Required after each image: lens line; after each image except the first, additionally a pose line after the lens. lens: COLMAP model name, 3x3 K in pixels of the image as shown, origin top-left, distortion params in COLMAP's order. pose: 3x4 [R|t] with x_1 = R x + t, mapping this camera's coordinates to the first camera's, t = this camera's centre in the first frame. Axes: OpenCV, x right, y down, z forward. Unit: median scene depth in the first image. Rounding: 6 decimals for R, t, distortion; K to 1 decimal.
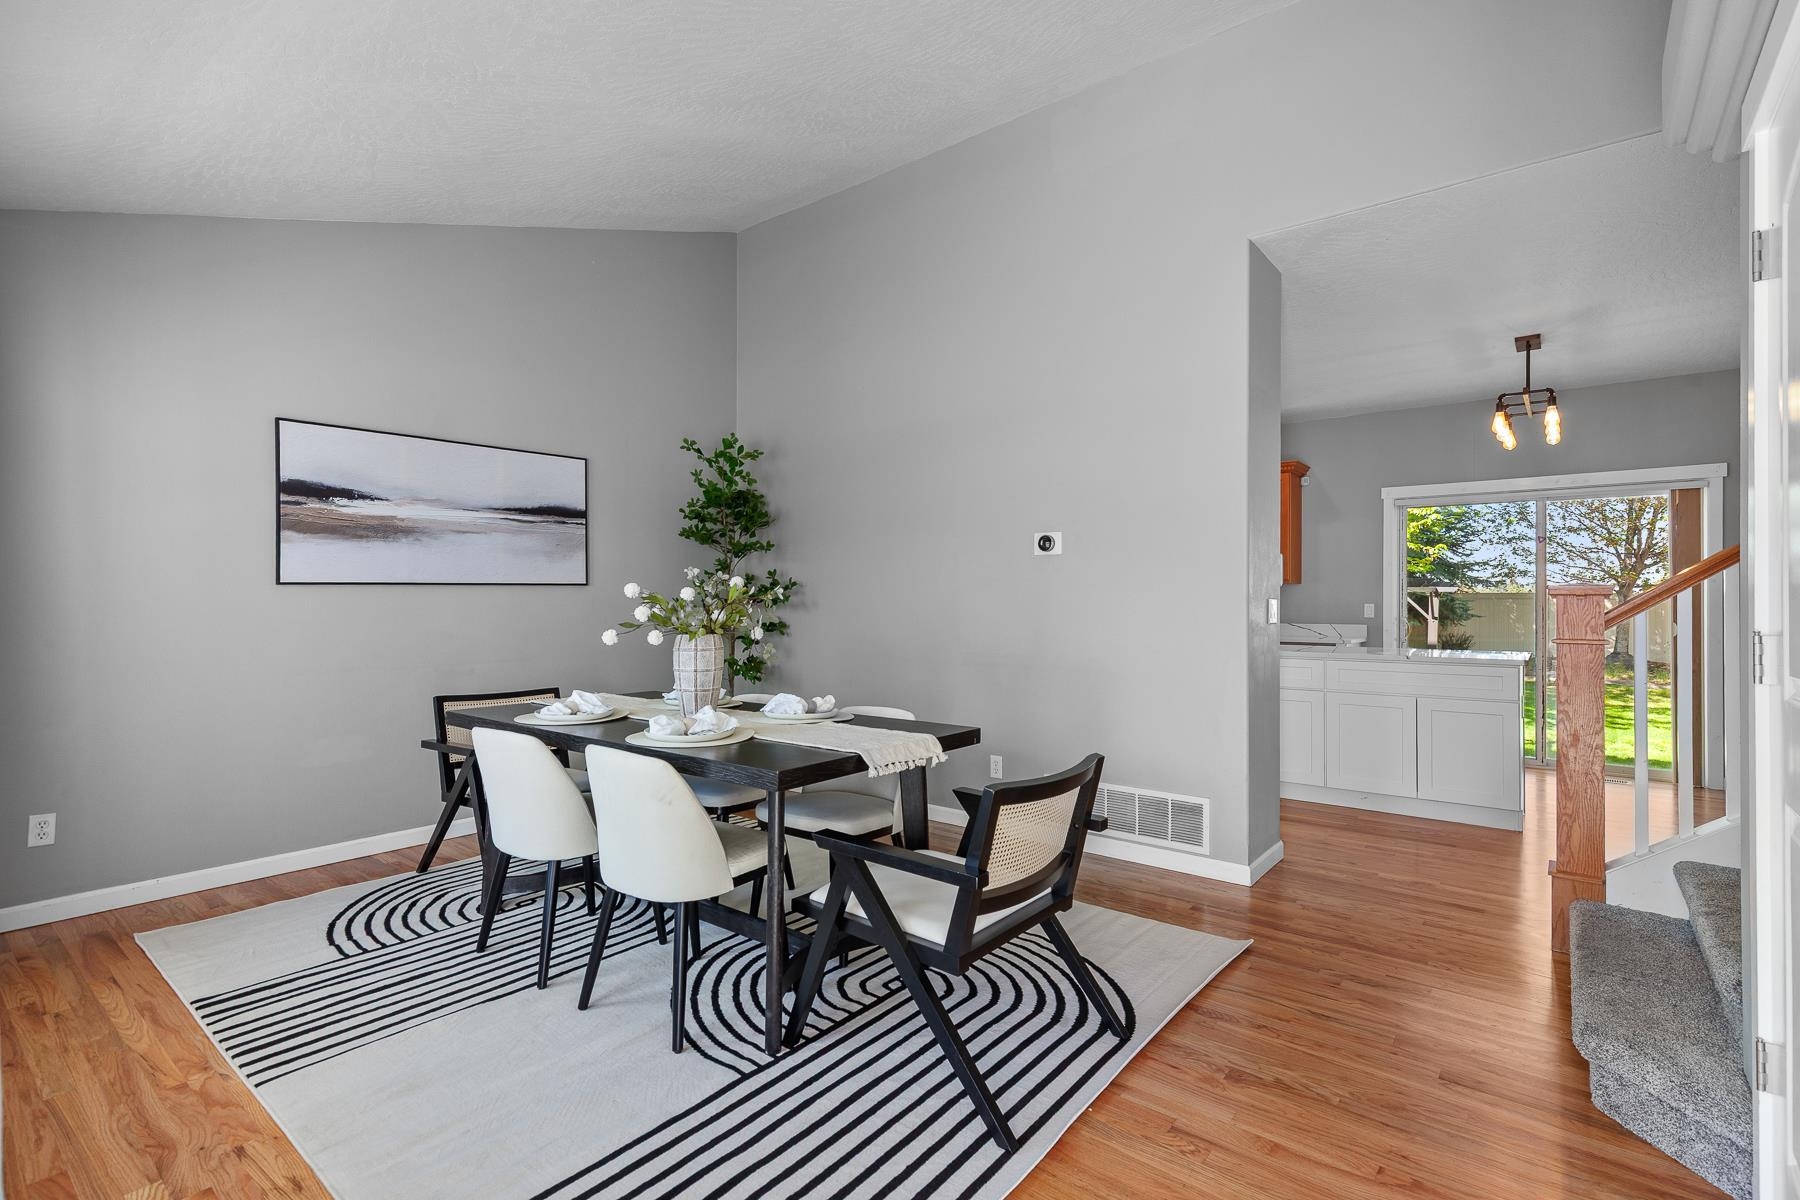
lens RADIAL K [[819.7, 0, 899.6], [0, 819.7, 605.3], [0, 0, 1]] dist [0.009170, -0.001320]
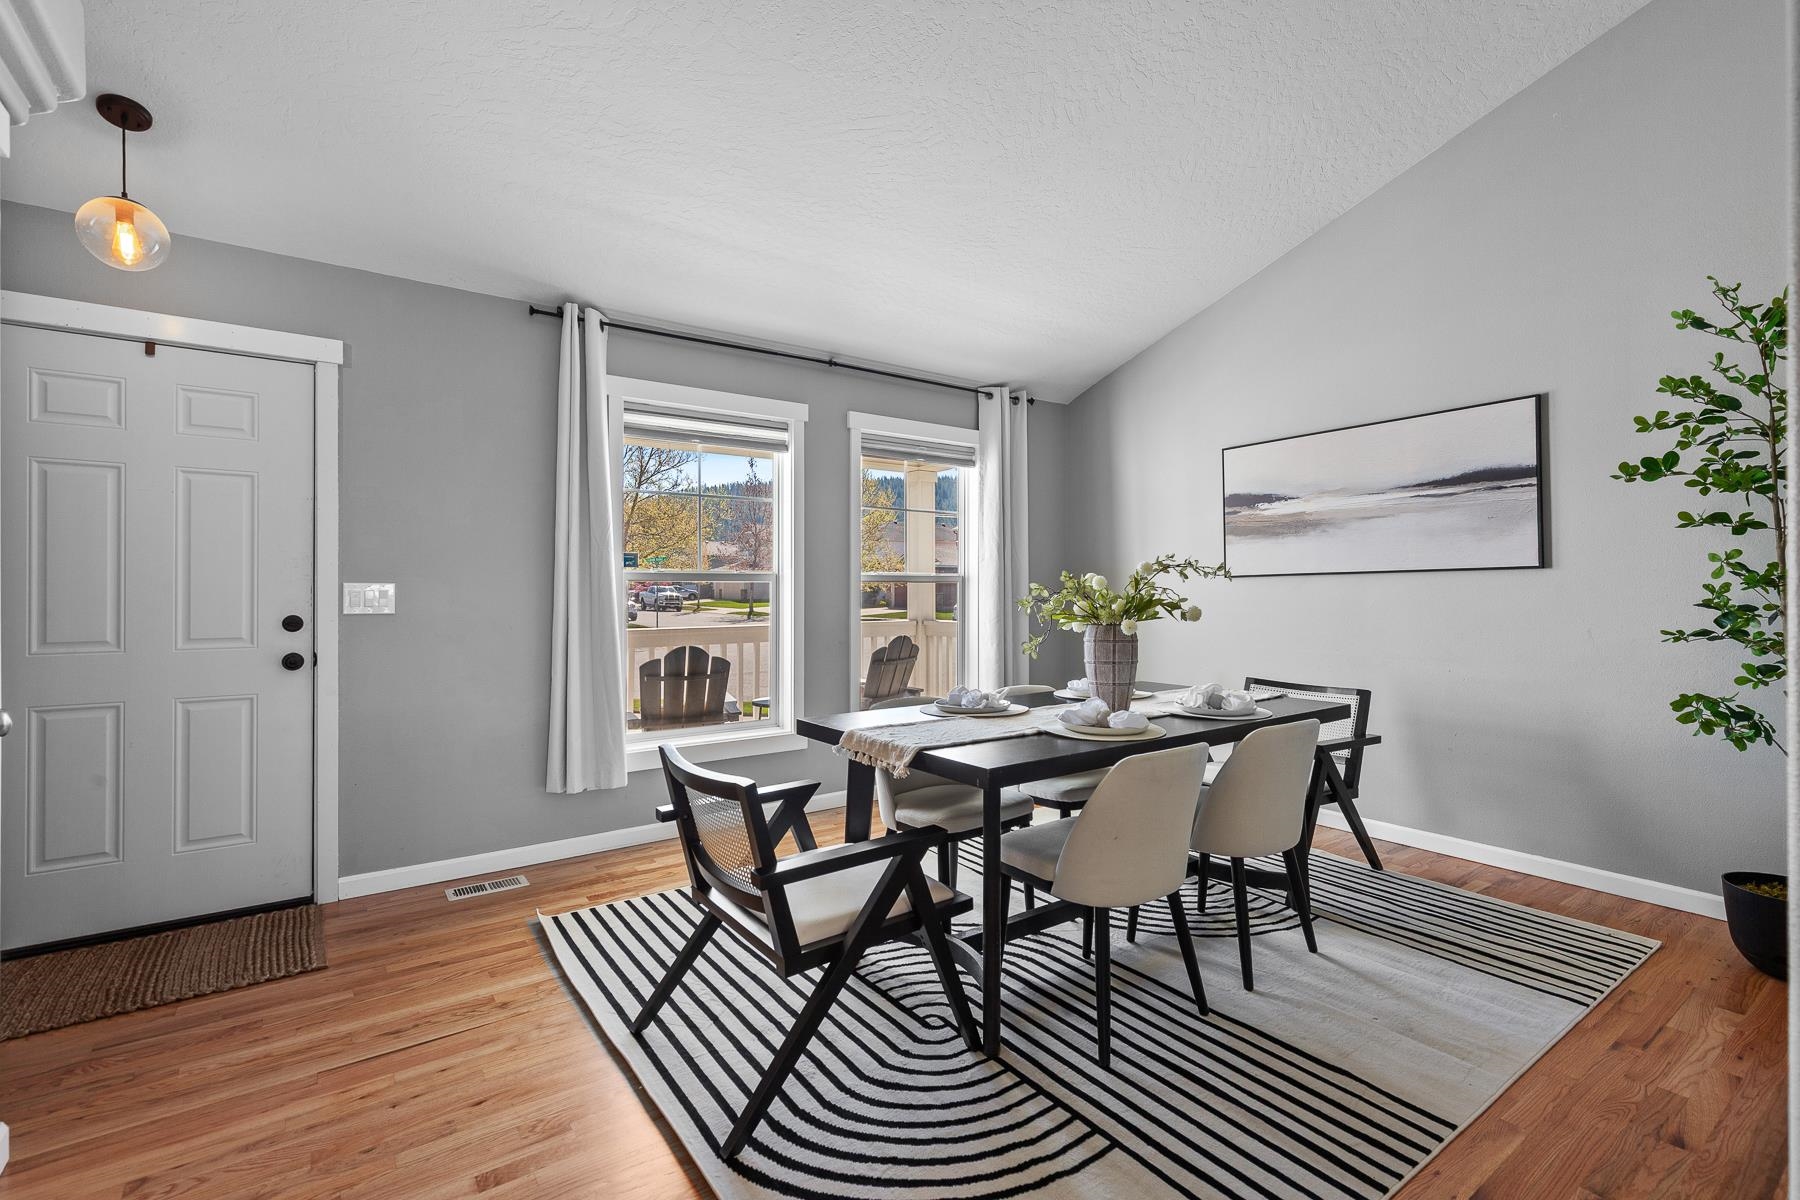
lens RADIAL K [[819.7, 0, 900.2], [0, 819.7, 584.2], [0, 0, 1]] dist [0.009170, -0.001320]
pose [[-0.266002, -0.012628, -0.963890, 0.572661], [-0.008113, 0.999908, -0.010861, 0.002223], [0.963938, 0.004931, -0.266080, 0.797613]]
